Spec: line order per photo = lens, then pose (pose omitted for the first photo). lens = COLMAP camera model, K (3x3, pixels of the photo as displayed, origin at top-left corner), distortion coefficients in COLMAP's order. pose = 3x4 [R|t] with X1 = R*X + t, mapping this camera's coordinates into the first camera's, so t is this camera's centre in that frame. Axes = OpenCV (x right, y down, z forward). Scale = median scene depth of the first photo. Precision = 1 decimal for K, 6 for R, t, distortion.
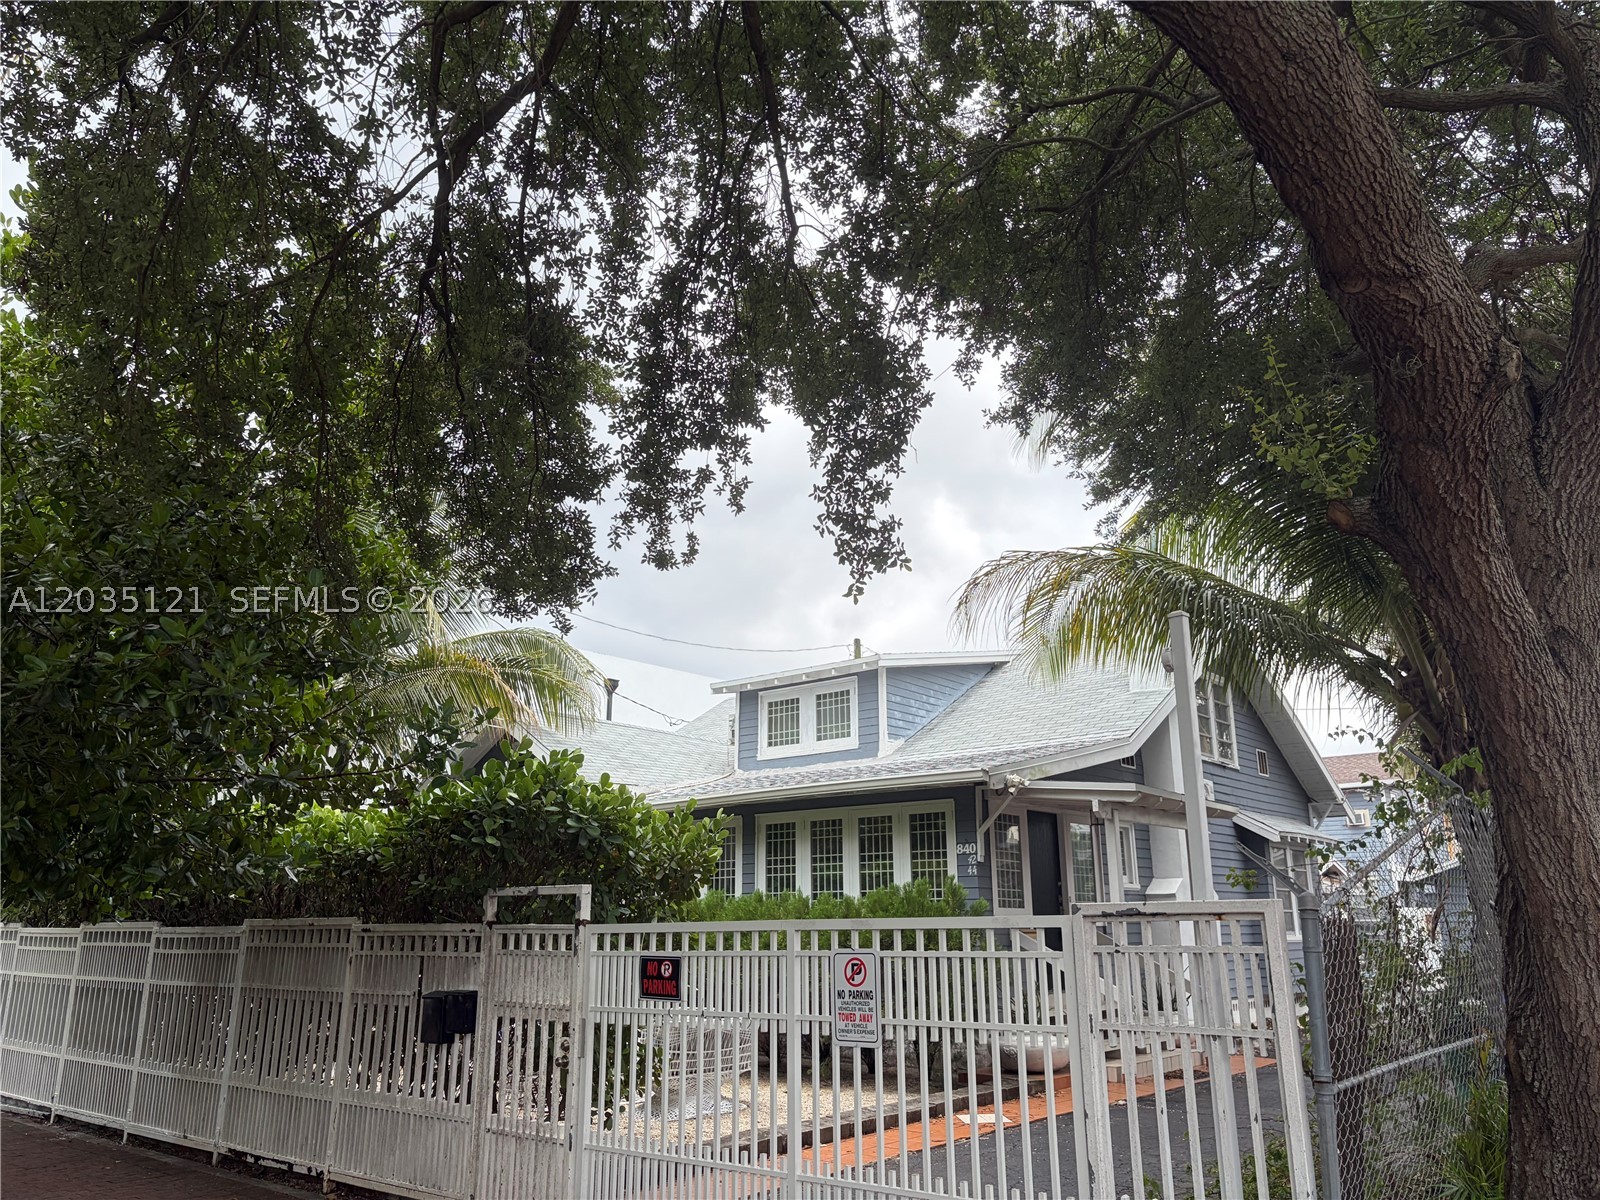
lens RADIAL K [[1161.2, 0, 786.6], [0, 1161.2, 605.1], [0, 0, 1]] dist [0.025893, -0.041484]
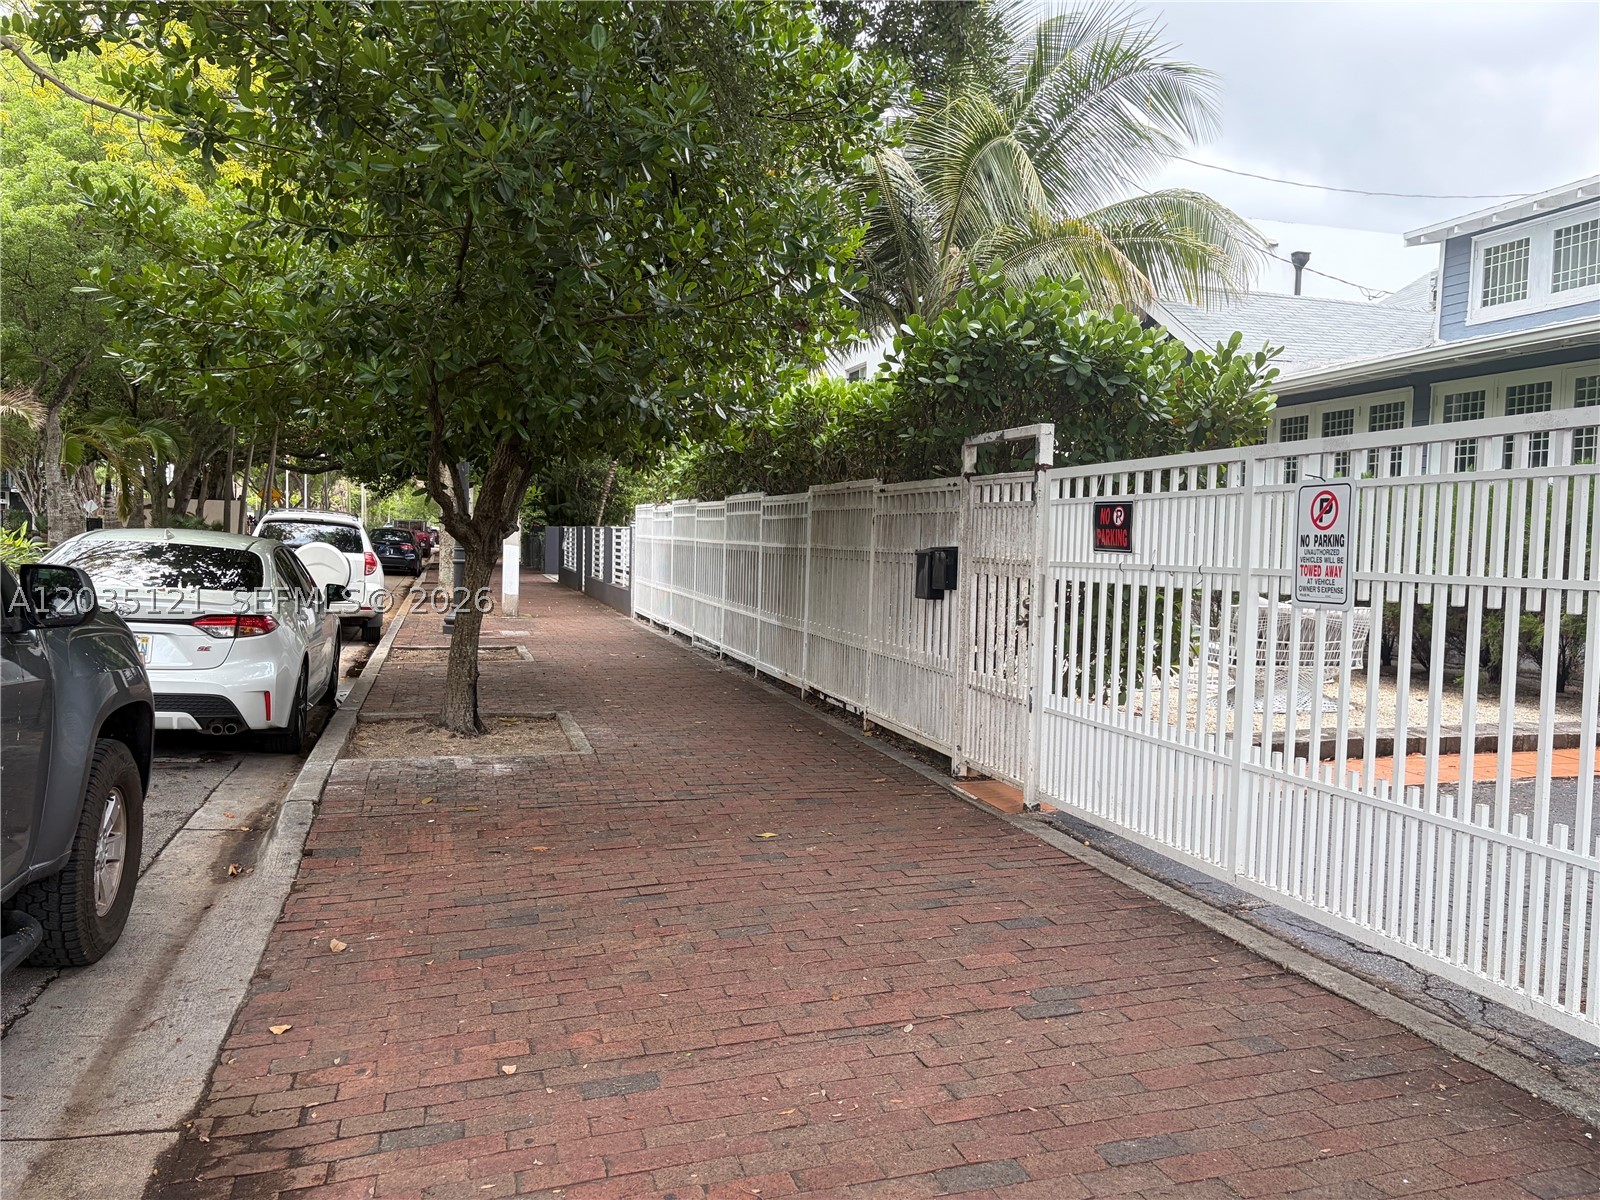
lens RADIAL K [[1161.2, 0, 786.6], [0, 1161.2, 605.1], [0, 0, 1]] dist [0.025893, -0.041484]
pose [[0.829146, 0.060654, -0.555732, 0.094747], [0.121328, 0.950877, 0.284802, 0.067117], [0.545707, -0.303569, 0.781057, 0.132197]]
